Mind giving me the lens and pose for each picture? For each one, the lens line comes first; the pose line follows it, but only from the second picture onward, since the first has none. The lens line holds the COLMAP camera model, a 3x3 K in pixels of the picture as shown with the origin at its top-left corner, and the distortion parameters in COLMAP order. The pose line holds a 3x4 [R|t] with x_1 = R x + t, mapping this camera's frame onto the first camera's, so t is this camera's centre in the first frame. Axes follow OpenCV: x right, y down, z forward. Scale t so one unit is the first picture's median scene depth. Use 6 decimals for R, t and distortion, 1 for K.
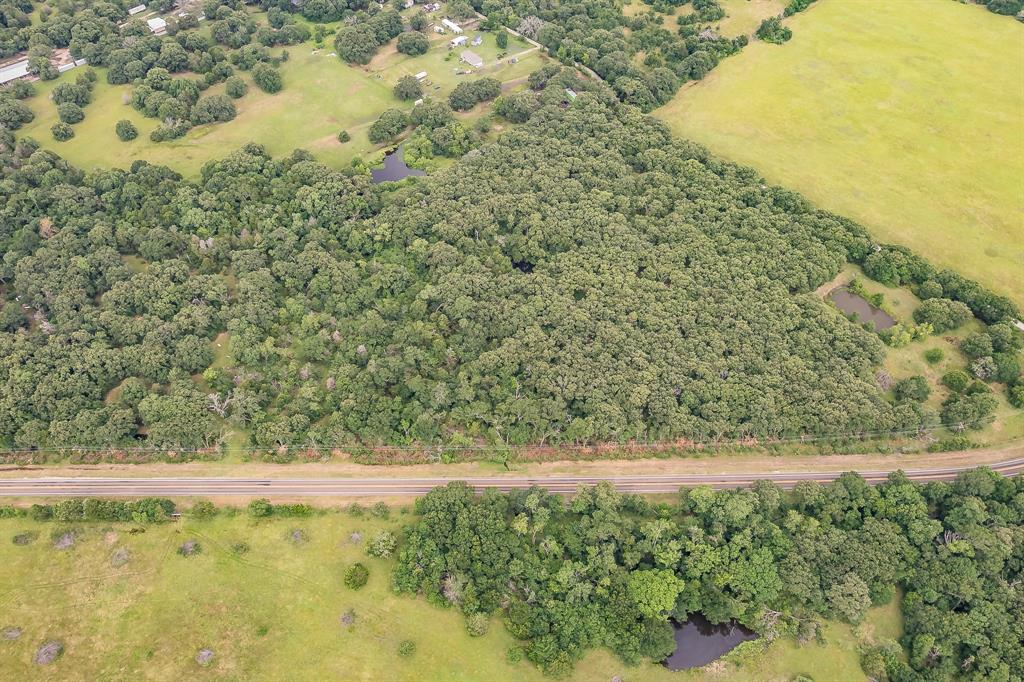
lens RADIAL K [[782.2, 0, 515.8], [0, 782.2, 341.7], [0, 0, 1]] dist [-0.058980, 0.041206]
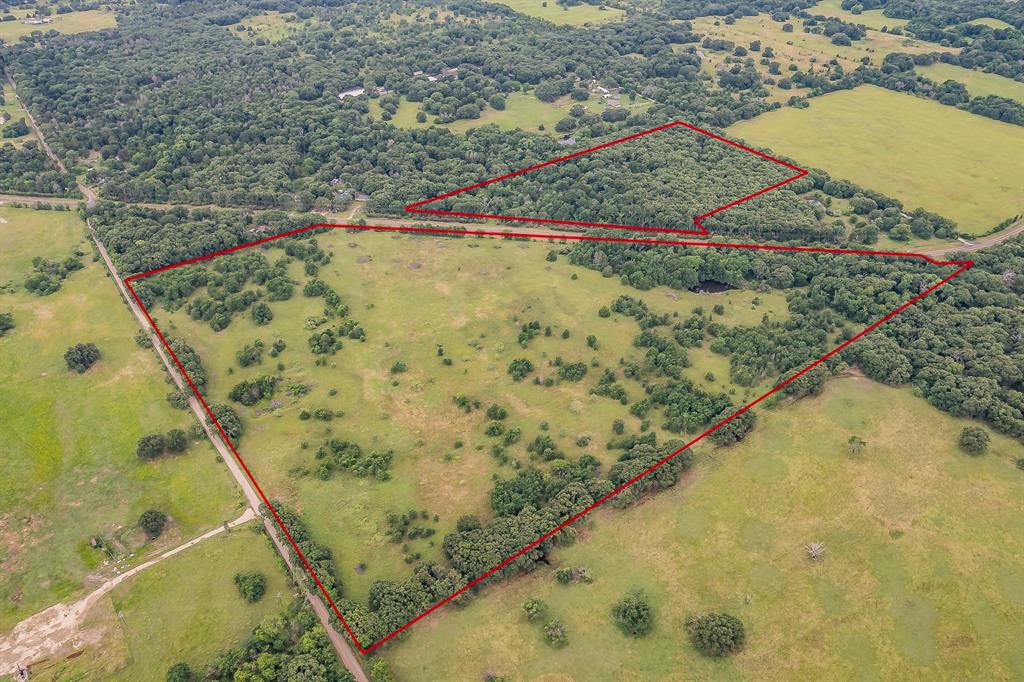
lens RADIAL K [[782.2, 0, 512.0], [0, 782.2, 341.5], [0, 0, 1]] dist [-0.058980, 0.041206]
pose [[0.986618, 0.098900, -0.129630, -0.005912], [-0.125193, 0.968851, -0.213669, 0.631891], [0.104460, 0.227038, 0.968267, -0.664562]]
